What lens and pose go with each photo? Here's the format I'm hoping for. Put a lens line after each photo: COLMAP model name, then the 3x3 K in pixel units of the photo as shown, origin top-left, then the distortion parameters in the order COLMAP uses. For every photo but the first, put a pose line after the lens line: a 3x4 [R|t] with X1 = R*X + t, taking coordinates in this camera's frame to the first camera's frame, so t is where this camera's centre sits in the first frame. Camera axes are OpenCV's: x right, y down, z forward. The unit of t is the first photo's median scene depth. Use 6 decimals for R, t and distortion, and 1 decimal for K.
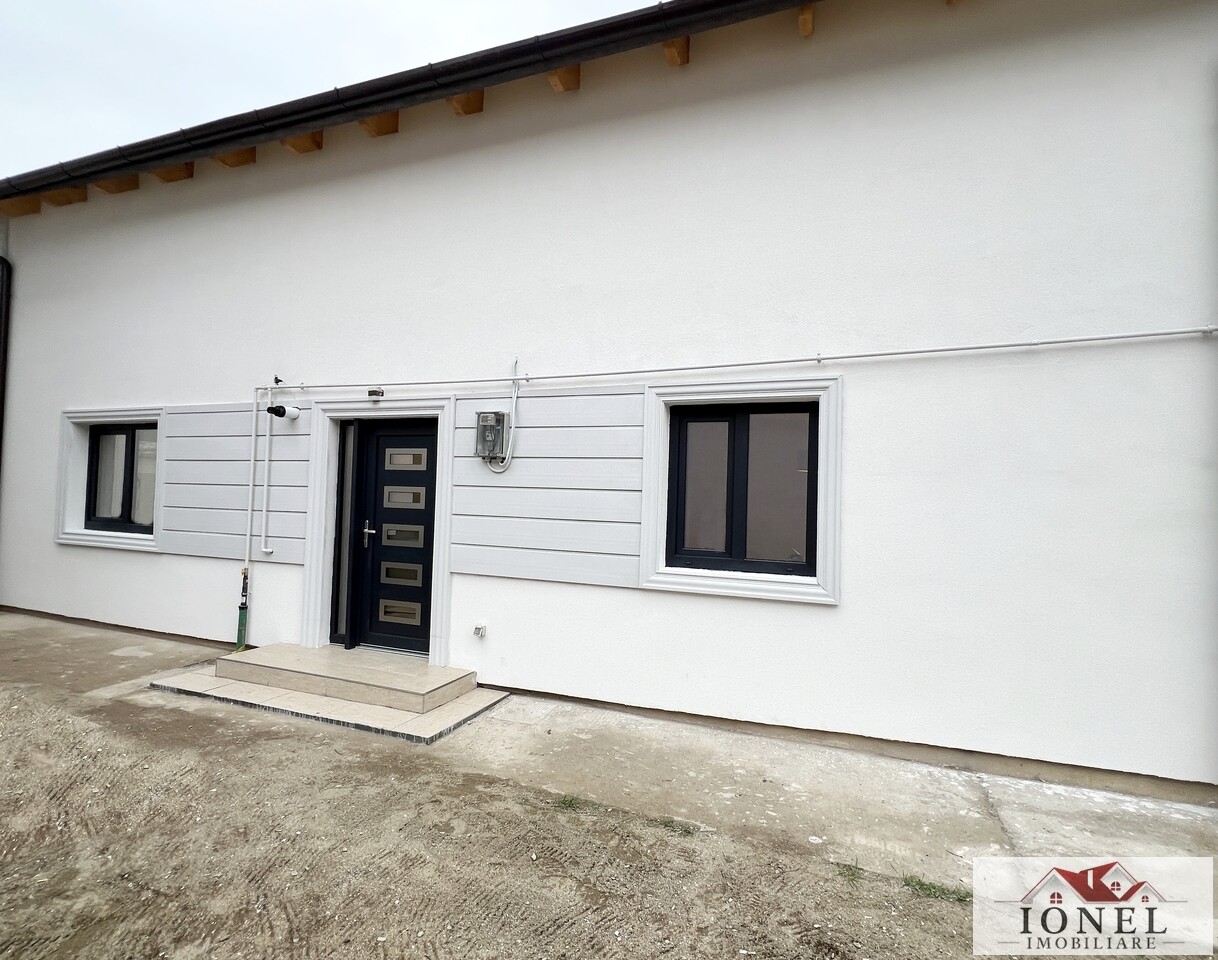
lens RADIAL K [[558.9, 0, 608.8], [0, 558.9, 483.3], [0, 0, 1]] dist [-0.005380, -0.000073]
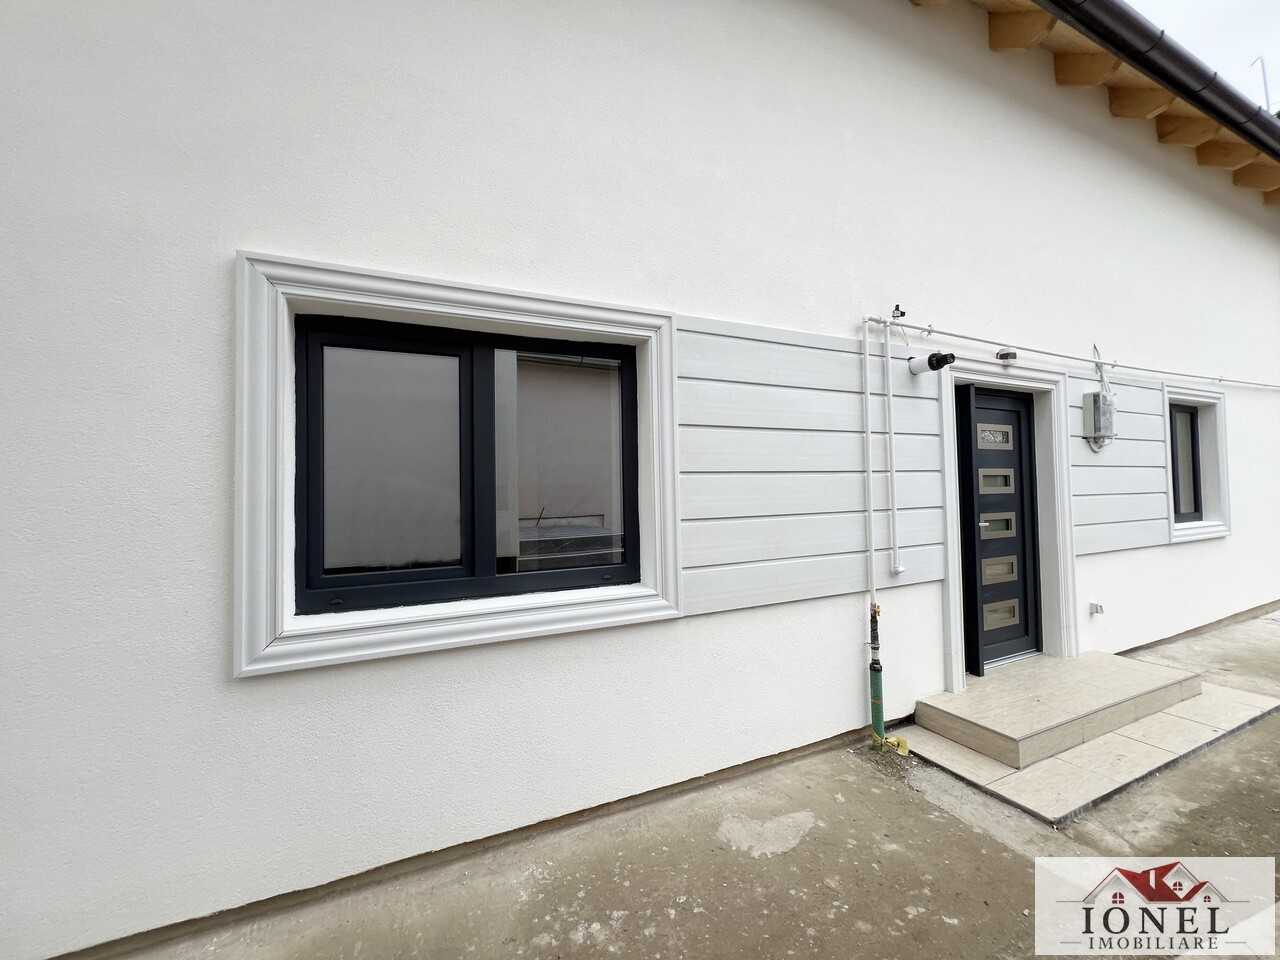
lens RADIAL K [[511.5, 0, 639.8], [0, 511.5, 475.0], [0, 0, 1]] dist [-0.001475, -0.000033]
pose [[0.716477, -0.025393, 0.697148, -1.339037], [0.017294, 0.999677, 0.018640, -0.008564], [-0.697396, -0.001299, 0.716685, 0.834963]]
